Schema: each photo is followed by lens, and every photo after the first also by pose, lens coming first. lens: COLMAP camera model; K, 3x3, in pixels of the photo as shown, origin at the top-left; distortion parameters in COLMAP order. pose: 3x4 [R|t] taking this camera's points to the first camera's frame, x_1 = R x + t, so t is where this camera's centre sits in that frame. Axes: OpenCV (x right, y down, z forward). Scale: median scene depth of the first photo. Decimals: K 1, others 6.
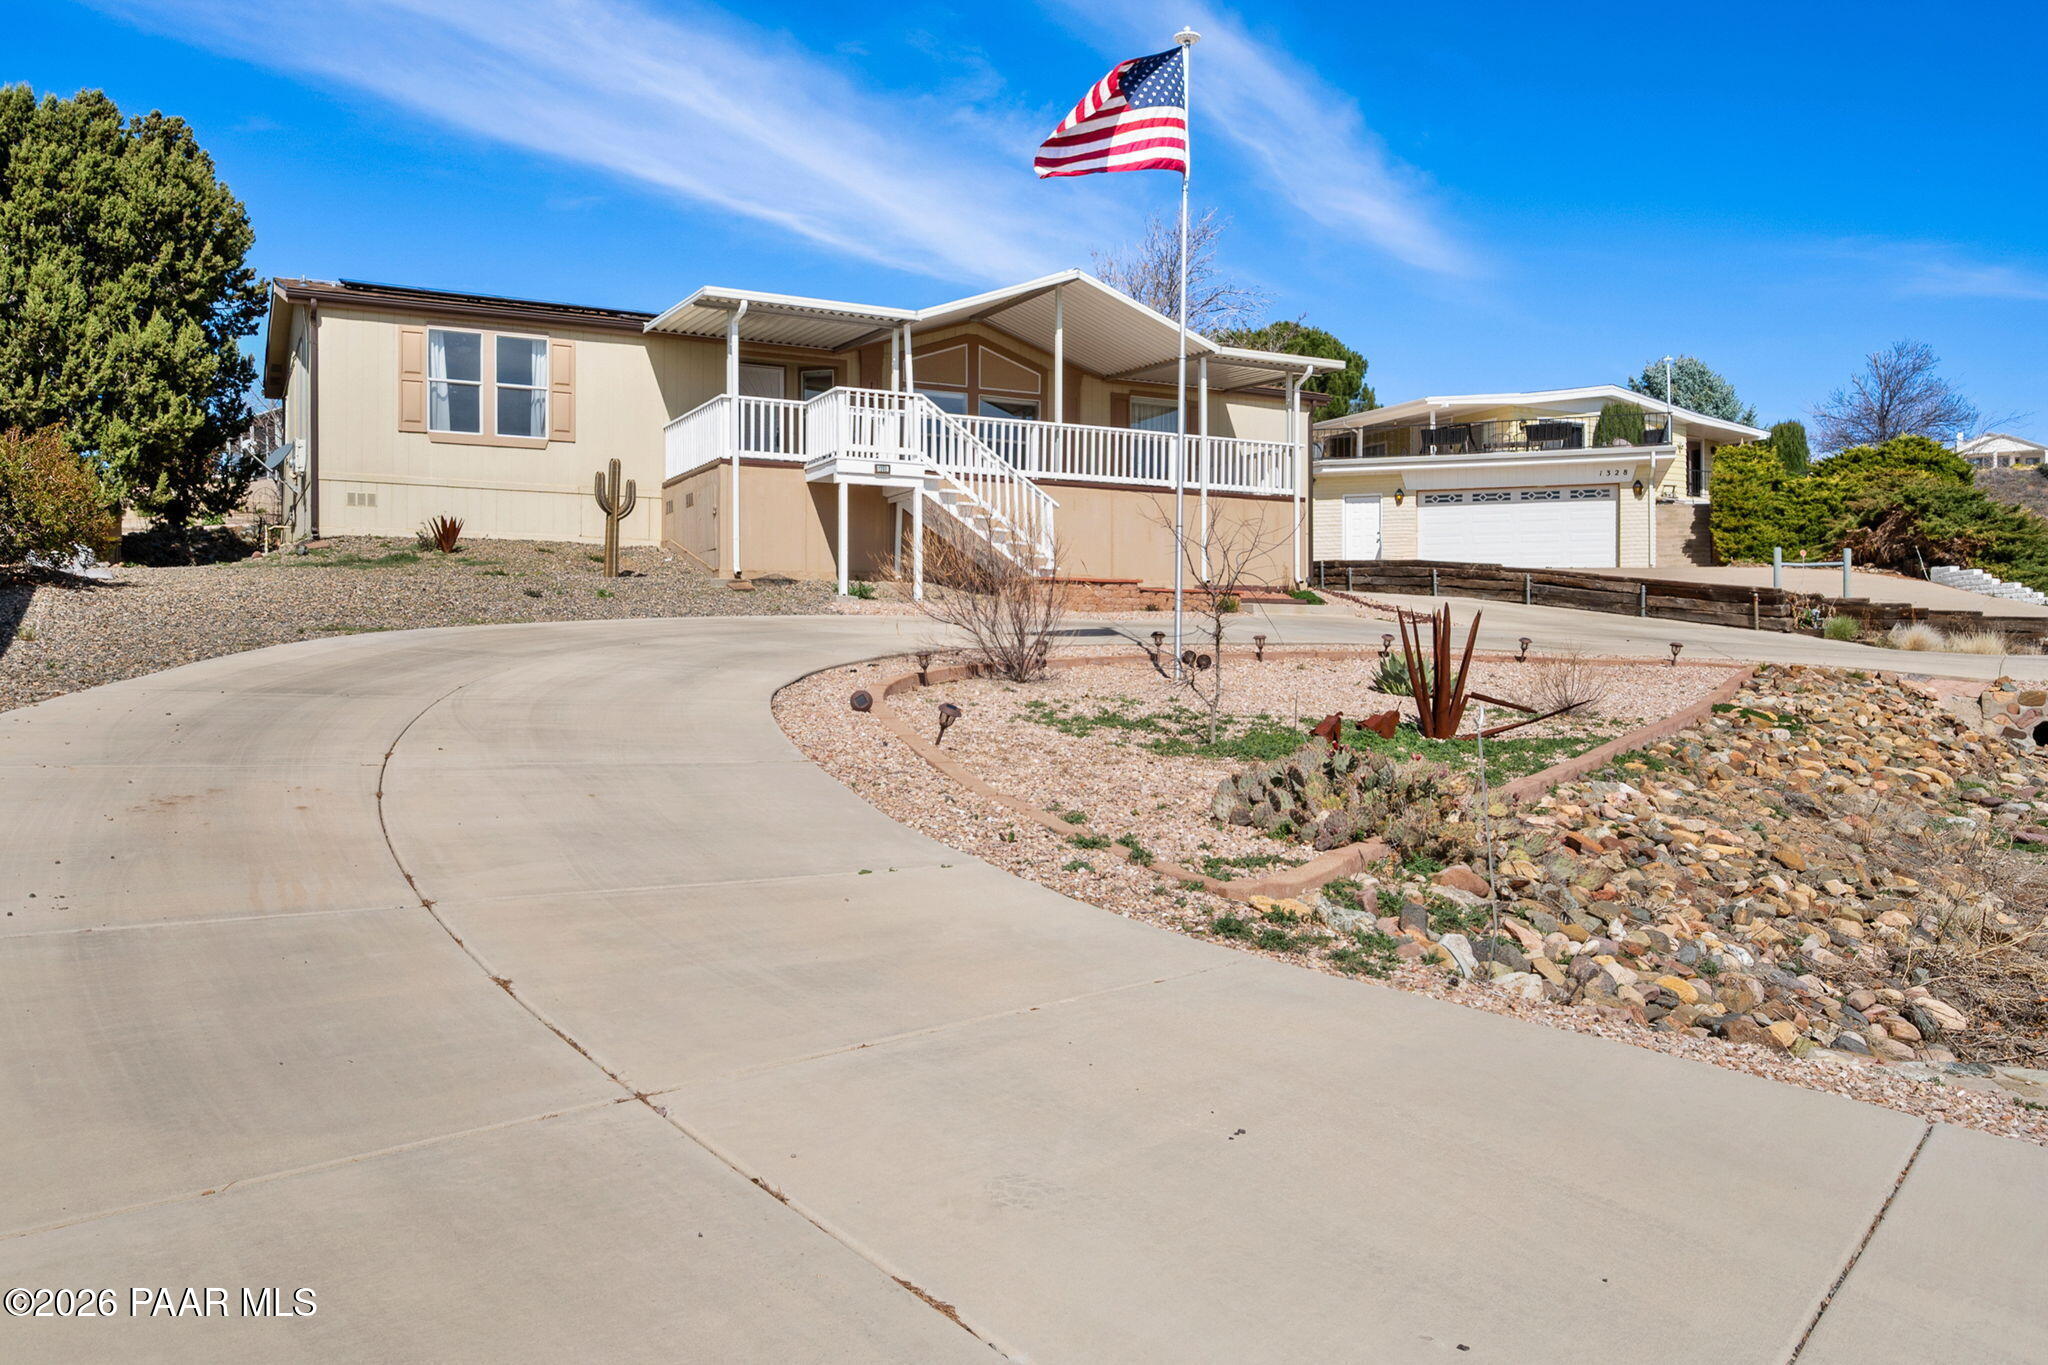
lens RADIAL K [[1891.0, 0, 1023.1], [0, 1891.0, 688.6], [0, 0, 1]] dist [-0.019146, 0.000000]
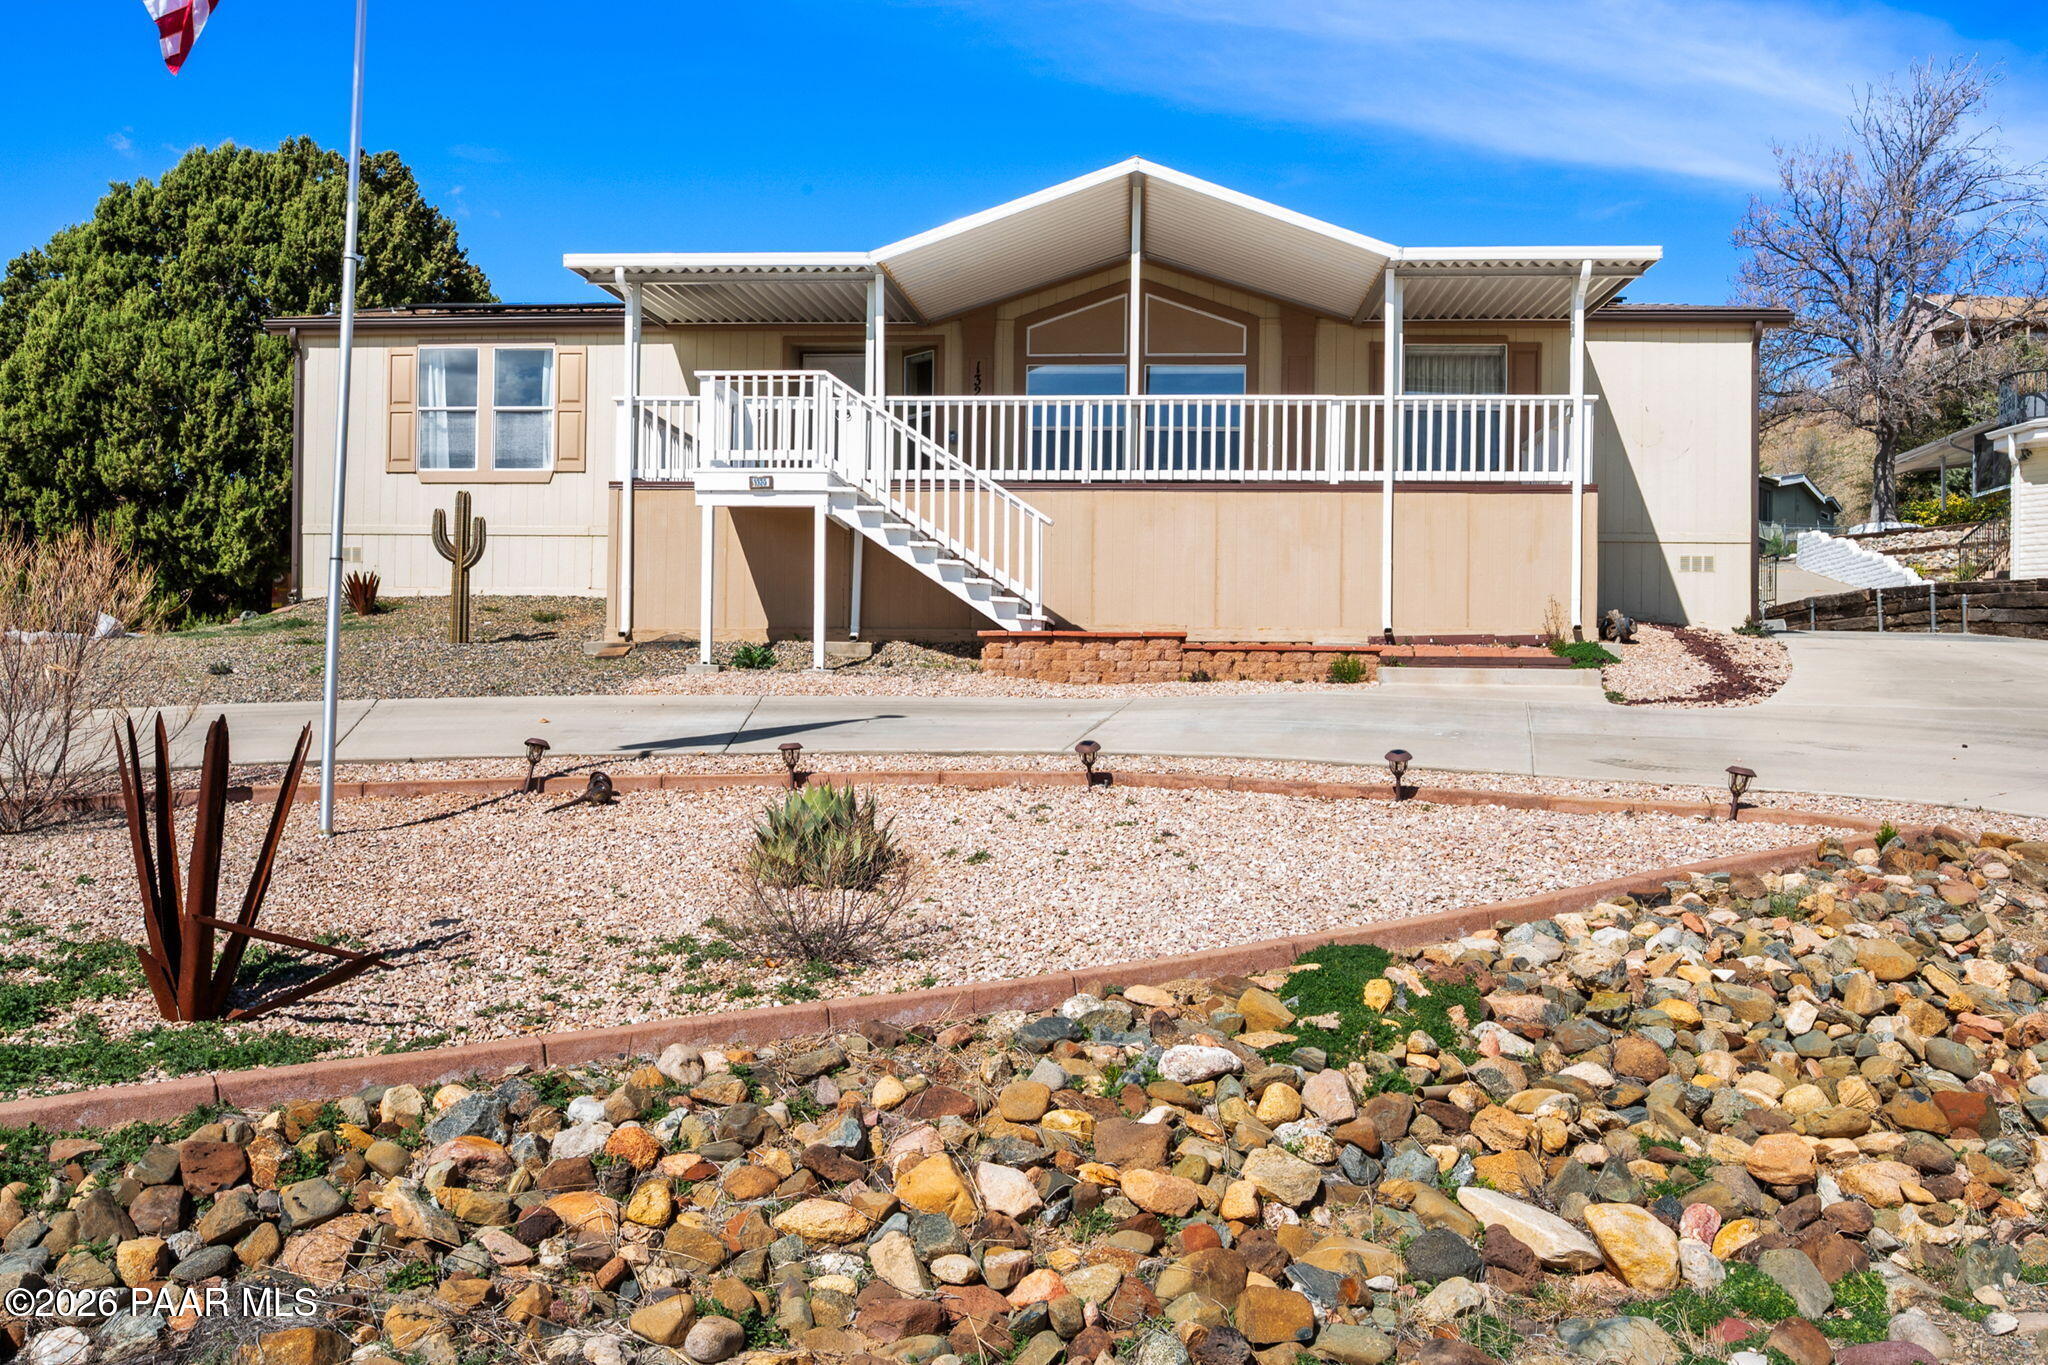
lens RADIAL K [[1891.0, 0, 1030.7], [0, 1891.0, 689.4], [0, 0, 1]] dist [-0.019146, 0.000000]
pose [[0.817079, 0.001927, -0.576523, 0.376521], [-0.011882, 0.999838, -0.013498, -0.028871], [0.576403, 0.017879, 0.816970, 0.448502]]
